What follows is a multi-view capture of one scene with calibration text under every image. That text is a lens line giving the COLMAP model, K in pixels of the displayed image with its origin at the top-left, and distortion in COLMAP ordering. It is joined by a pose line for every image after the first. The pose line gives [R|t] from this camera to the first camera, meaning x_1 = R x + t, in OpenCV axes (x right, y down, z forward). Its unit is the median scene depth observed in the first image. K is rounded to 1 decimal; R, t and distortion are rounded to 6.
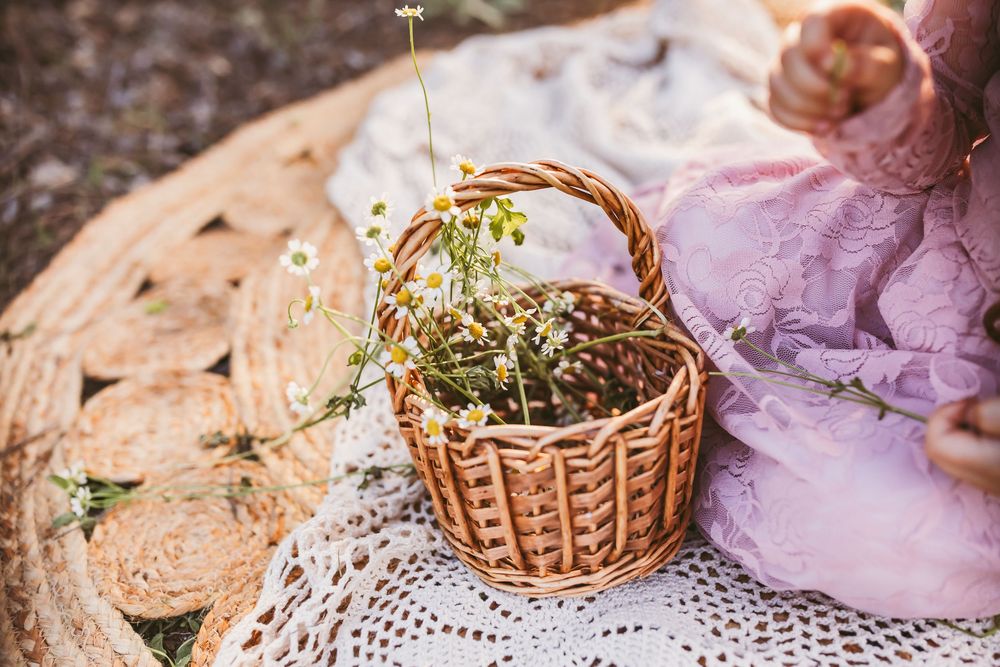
lens RADIAL K [[946.2, 0, 500.0], [0, 946.2, 333.5], [0, 0, 1]] dist [0.009114, -0.006336]
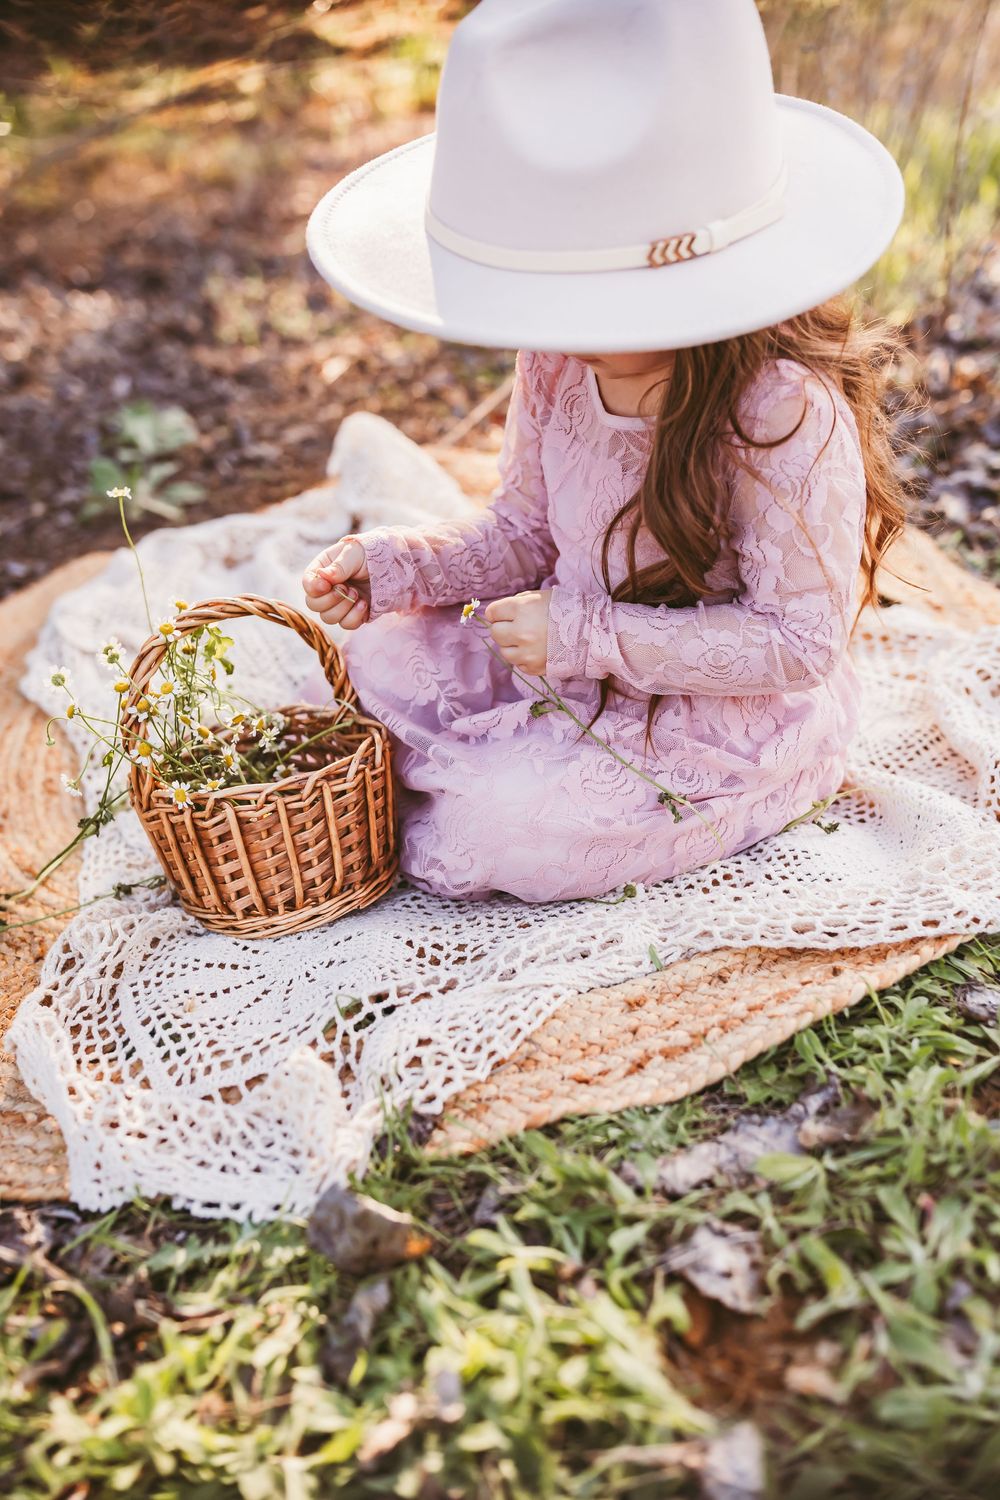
lens RADIAL K [[1419.2, 0, 500.0], [0, 1419.2, 750.0], [0, 0, 1]] dist [0.009114, -0.006336]
pose [[0.969966, -0.115698, 0.213962, -0.050863], [0.148380, 0.978454, -0.143569, 0.355642], [-0.192741, 0.171005, 0.966234, -0.898812]]
